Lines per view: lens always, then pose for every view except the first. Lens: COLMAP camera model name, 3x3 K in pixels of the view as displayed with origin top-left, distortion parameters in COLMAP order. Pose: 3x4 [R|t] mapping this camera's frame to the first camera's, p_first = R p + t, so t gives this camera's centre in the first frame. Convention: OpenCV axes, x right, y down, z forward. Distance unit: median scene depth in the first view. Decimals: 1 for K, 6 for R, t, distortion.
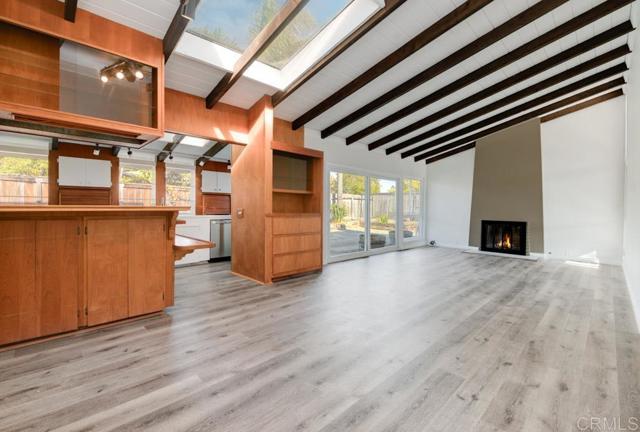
lens RADIAL K [[285.4, 0, 306.7], [0, 285.4, 217.0], [0, 0, 1]] dist [-0.006841, -0.004826]
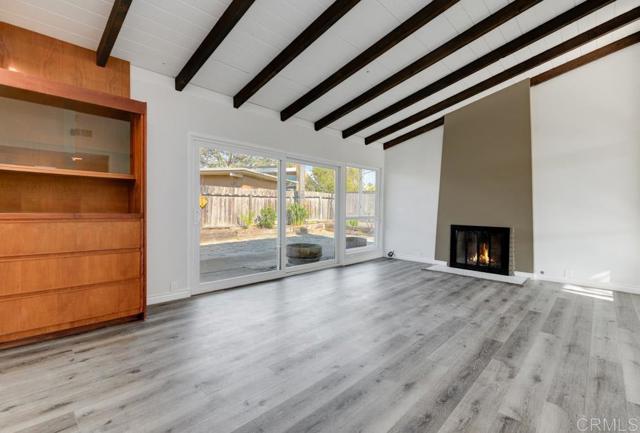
lens RADIAL K [[285.4, 0, 322.4], [0, 285.4, 220.3], [0, 0, 1]] dist [-0.006841, -0.004826]
pose [[0.999132, 0.002915, 0.041559, 0.380117], [-0.003175, 0.999976, 0.006192, -0.005037], [-0.041540, -0.006319, 0.999117, 0.428650]]
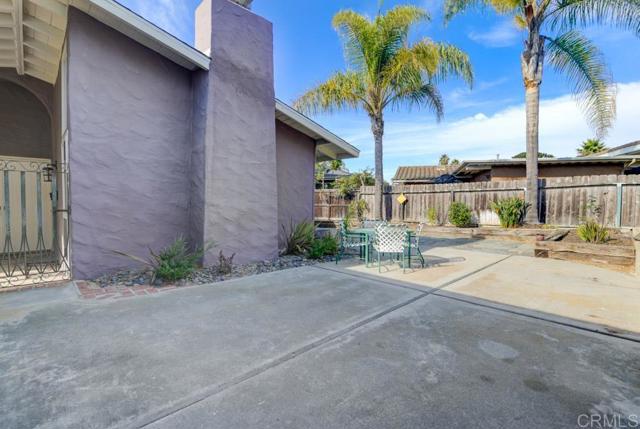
lens RADIAL K [[285.4, 0, 322.2], [0, 285.4, 210.9], [0, 0, 1]] dist [-0.006841, -0.004826]
pose [[0.037632, 0.023550, -0.999014, 2.162591], [-0.040054, 0.998954, 0.022040, -0.052270], [0.998489, 0.039185, 0.038536, 1.854082]]
